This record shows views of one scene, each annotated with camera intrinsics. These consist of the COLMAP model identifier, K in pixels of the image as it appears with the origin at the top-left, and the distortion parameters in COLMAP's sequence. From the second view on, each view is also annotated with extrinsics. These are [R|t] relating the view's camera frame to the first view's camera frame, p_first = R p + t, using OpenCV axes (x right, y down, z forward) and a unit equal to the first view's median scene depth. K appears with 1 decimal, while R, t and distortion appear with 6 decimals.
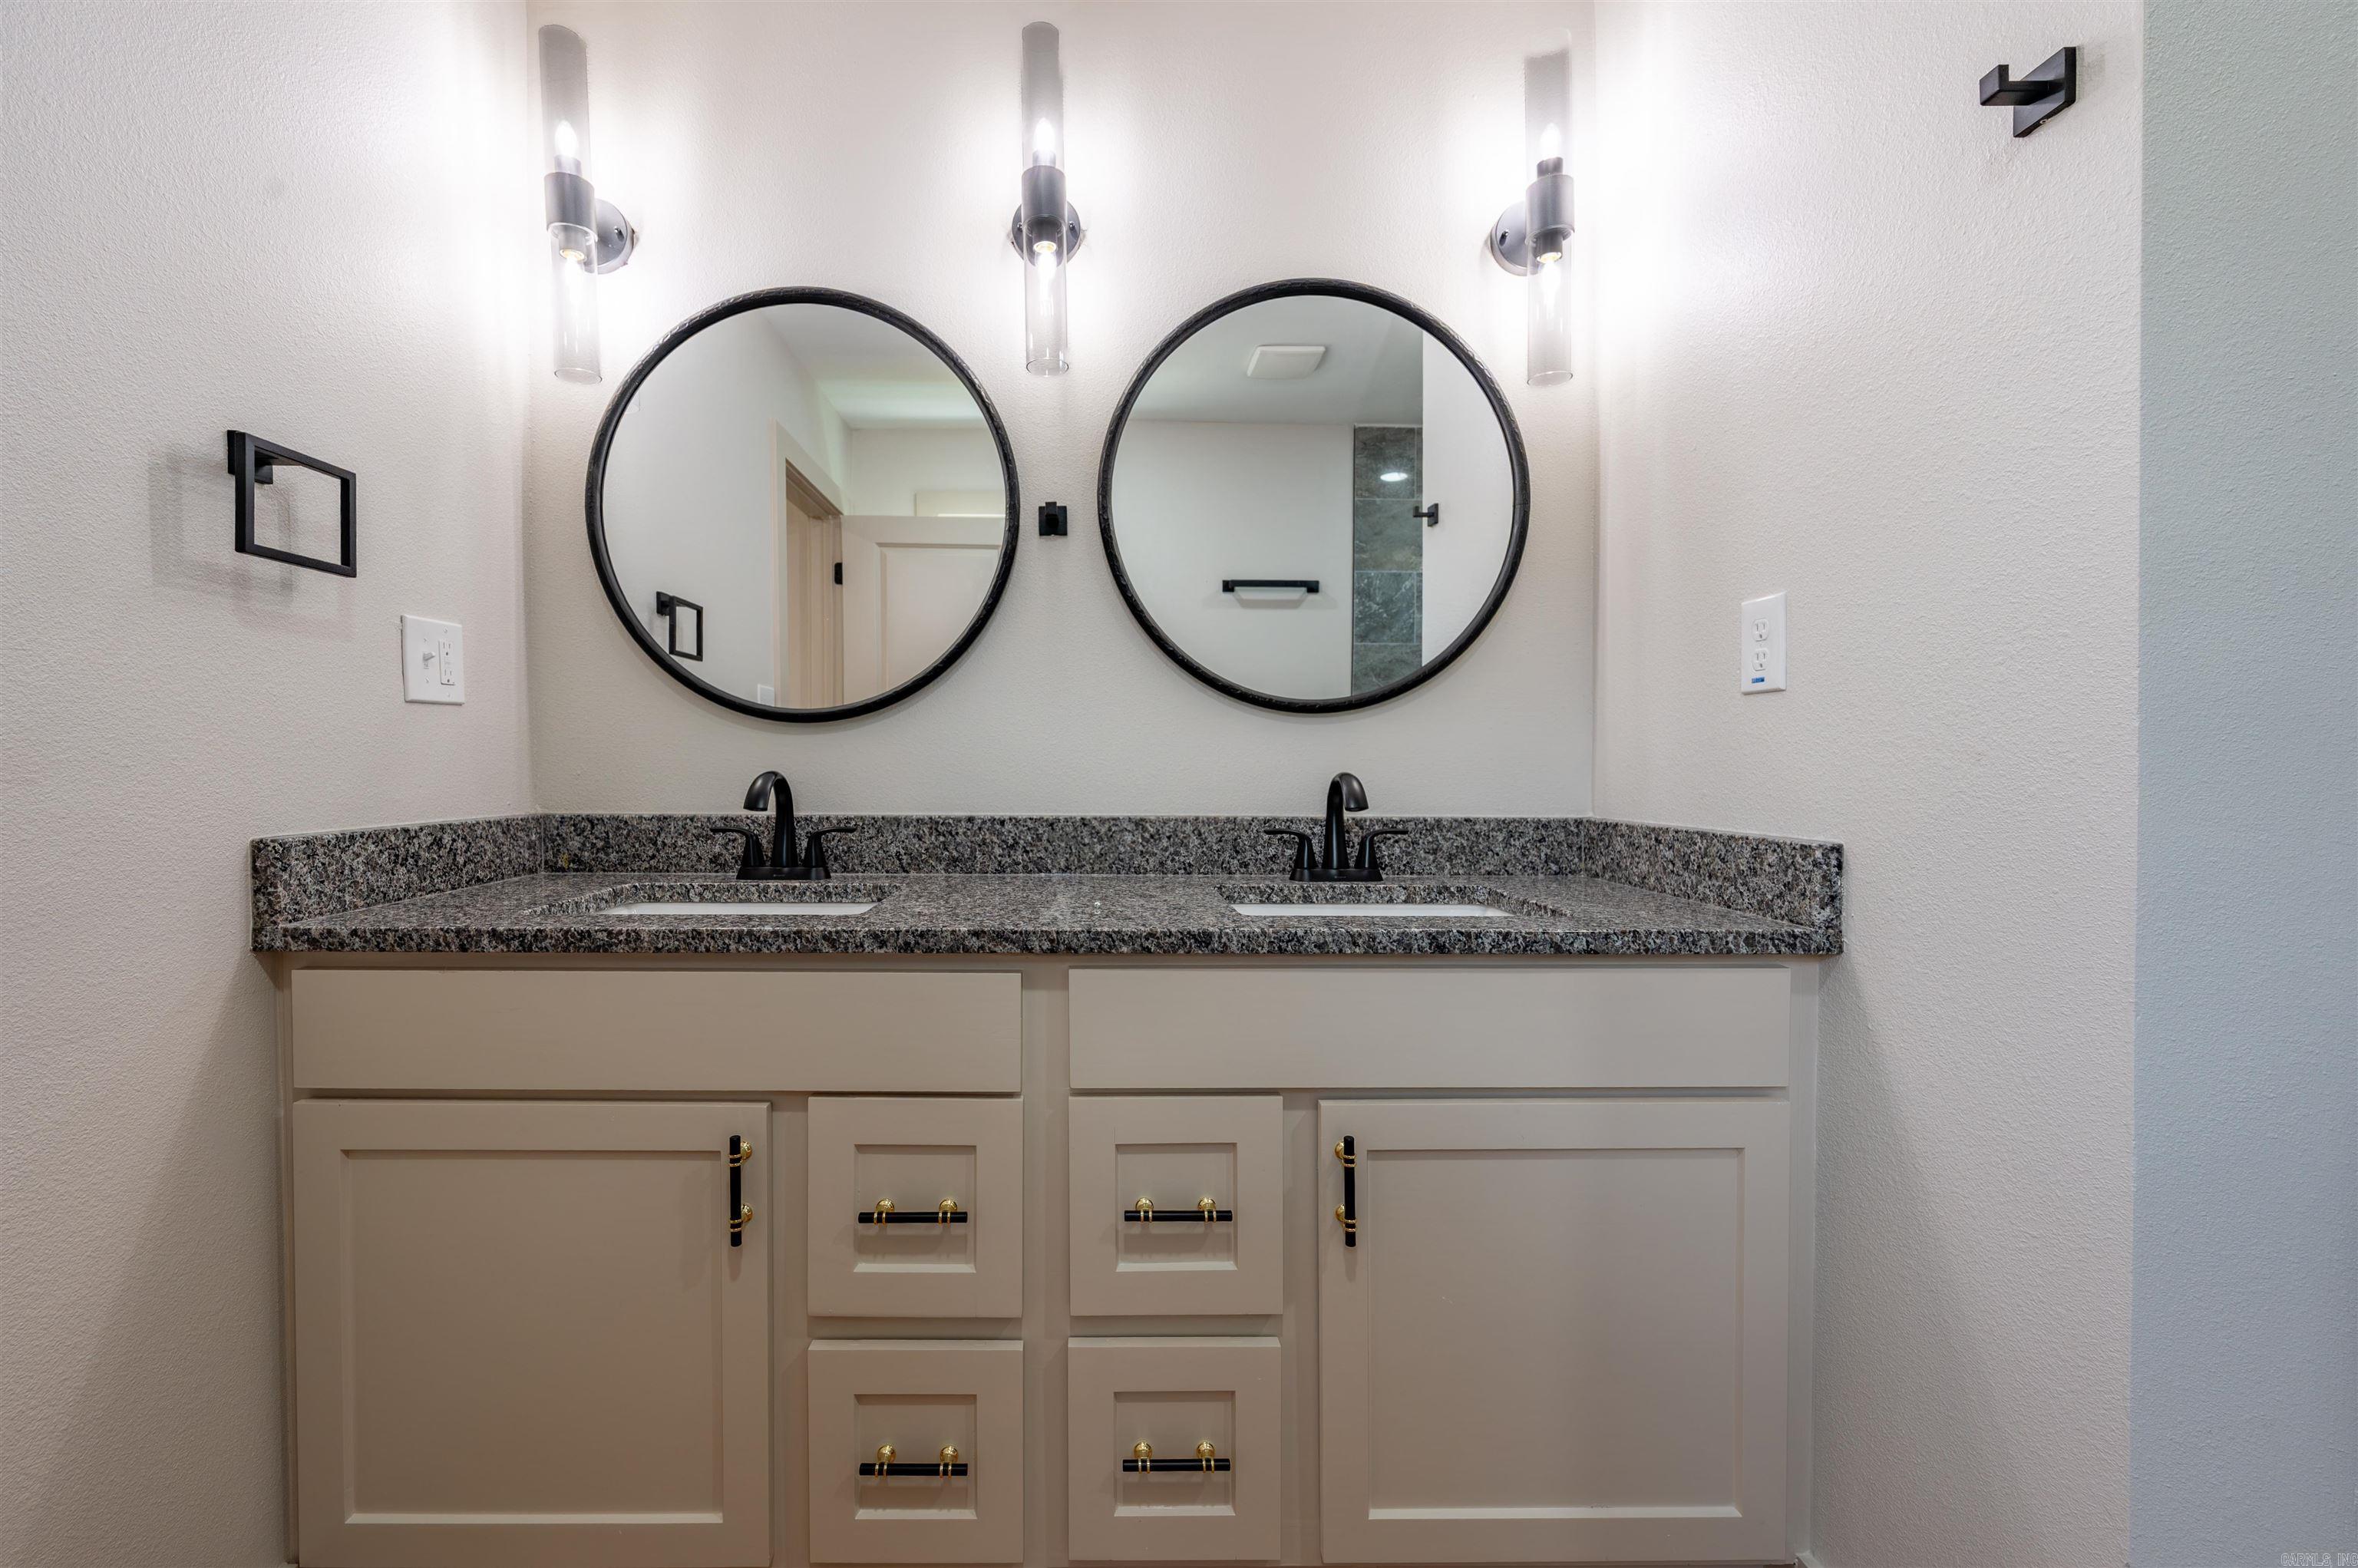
lens RADIAL K [[956.6, 0, 1179.5], [0, 956.6, 780.7], [0, 0, 1]] dist [-0.000261, -0.000083]
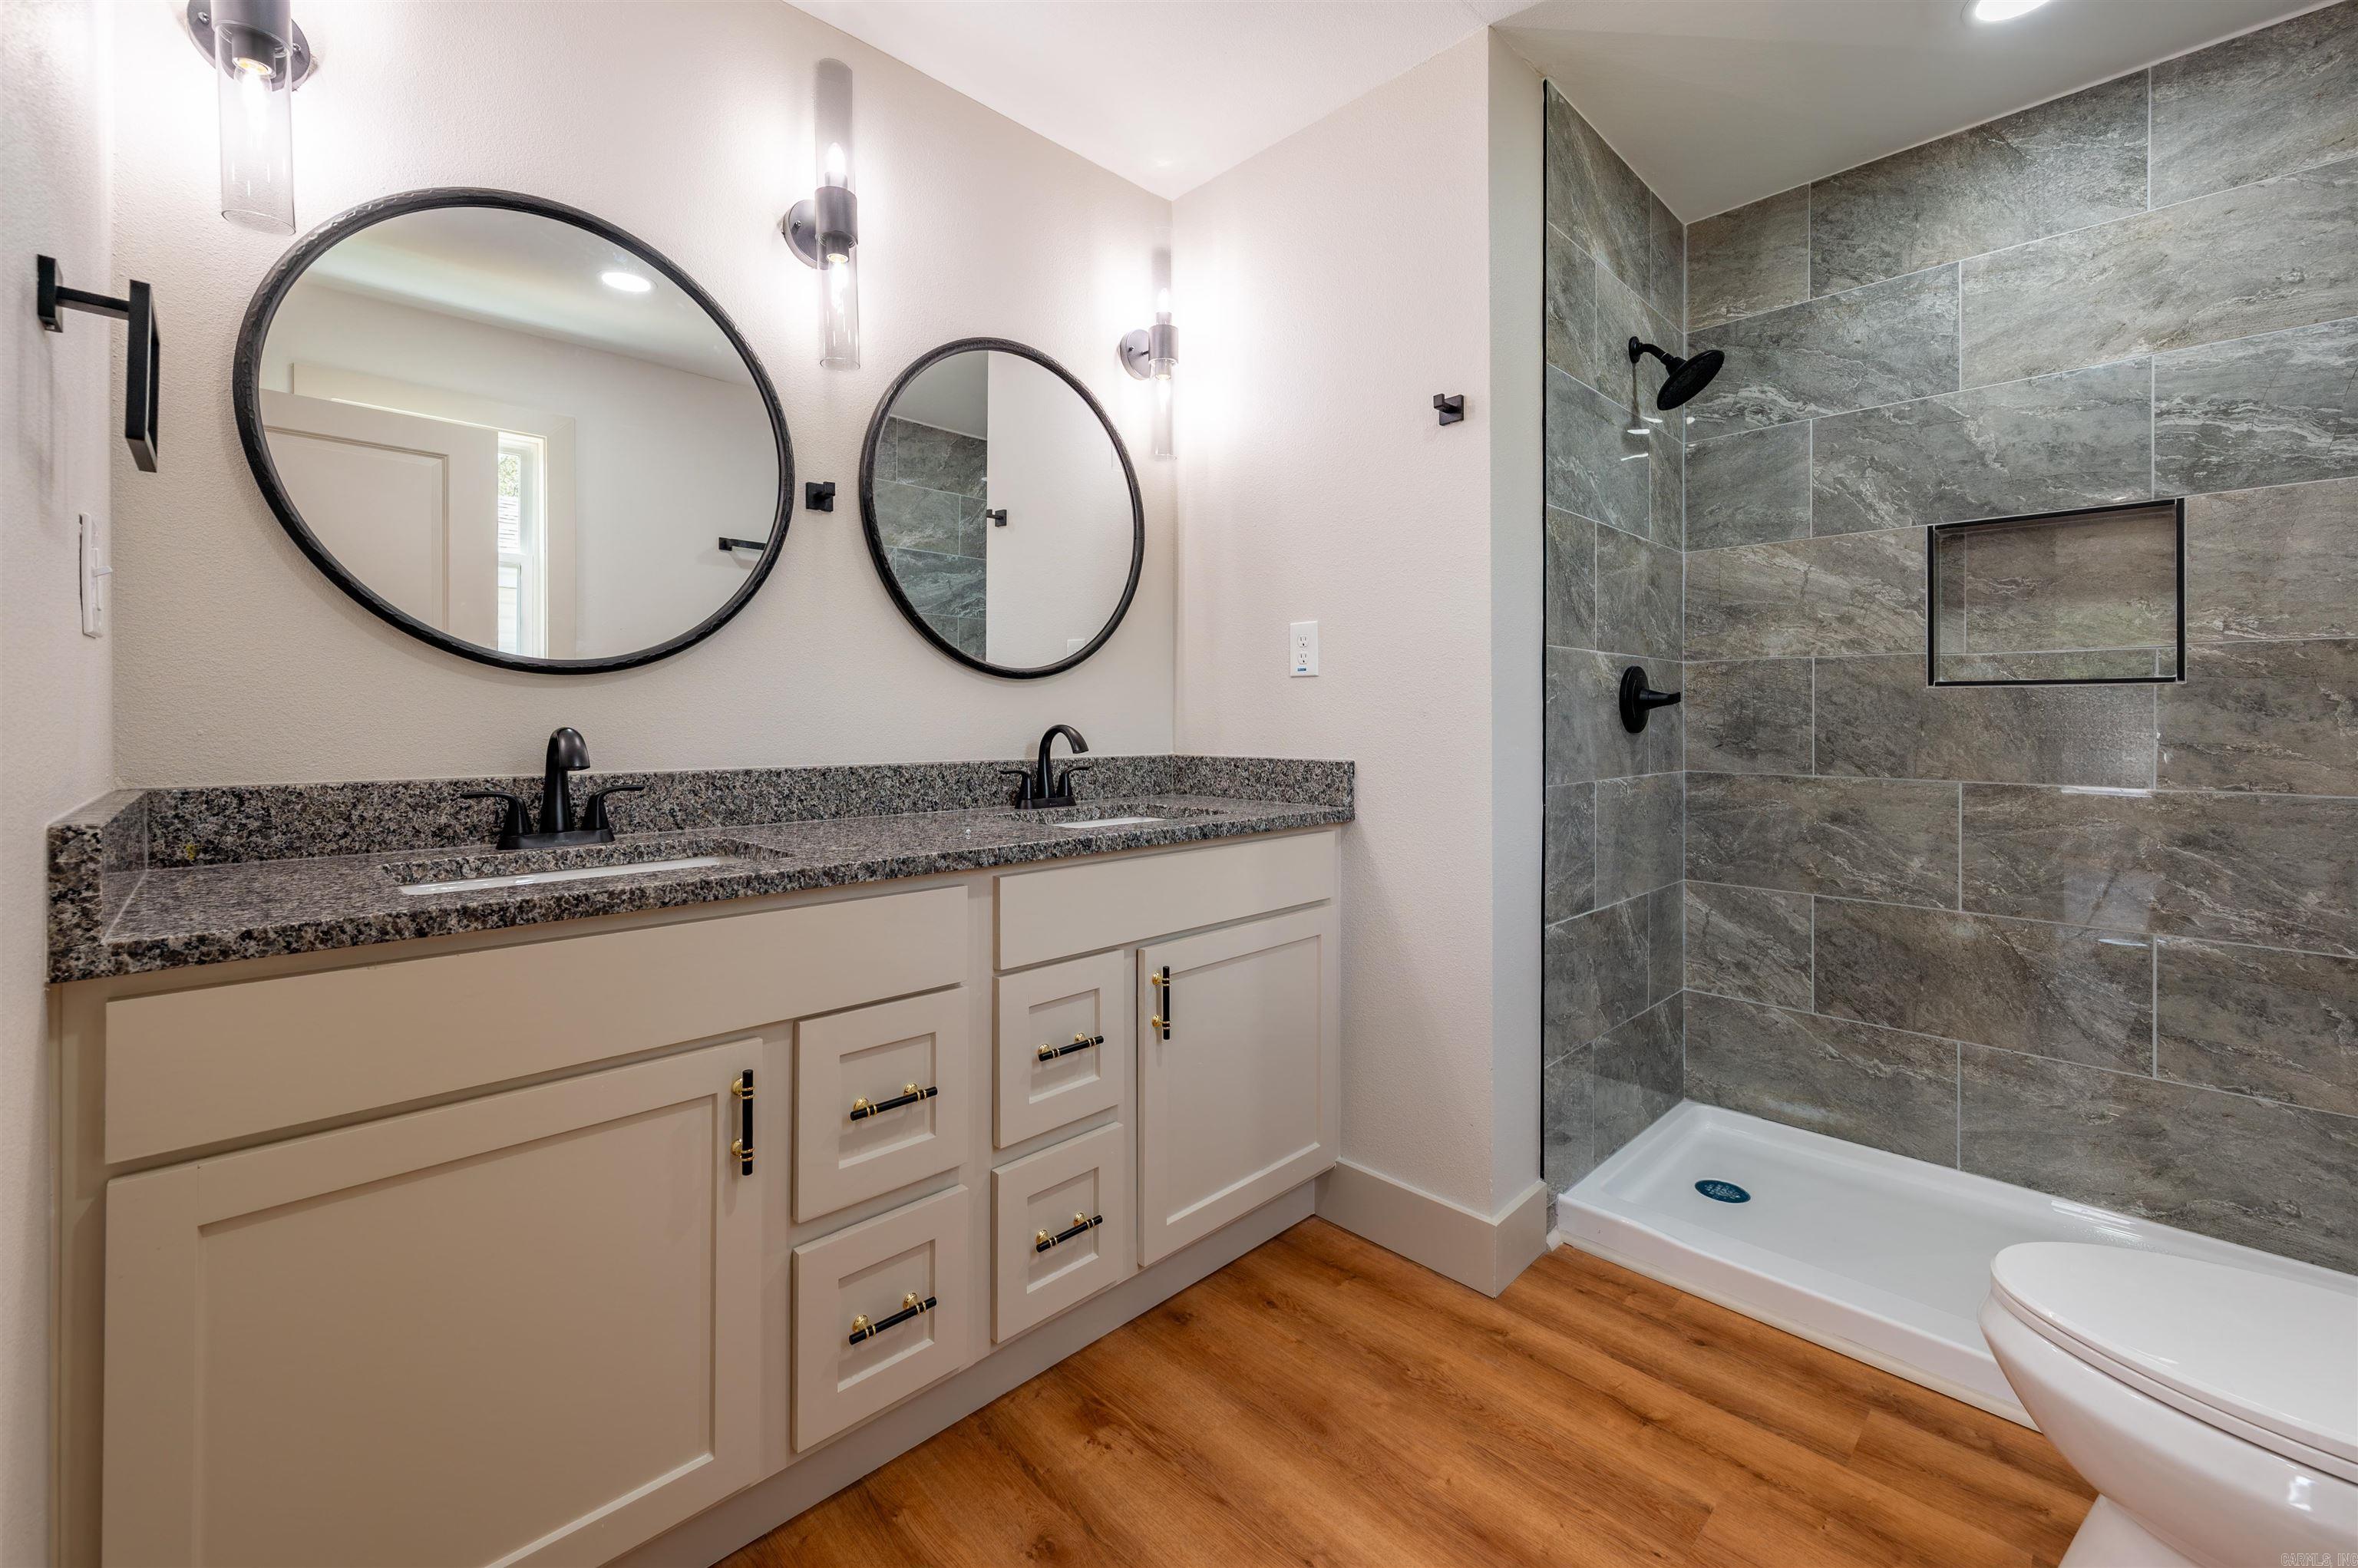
lens RADIAL K [[949.2, 0, 1192.8], [0, 949.2, 722.5], [0, 0, 1]] dist [0.001789, -0.000026]
pose [[0.715964, -0.005017, 0.698119, -0.668336], [0.014211, 0.999872, -0.007389, 0.000770], [-0.697993, 0.015211, 0.715943, -0.082710]]
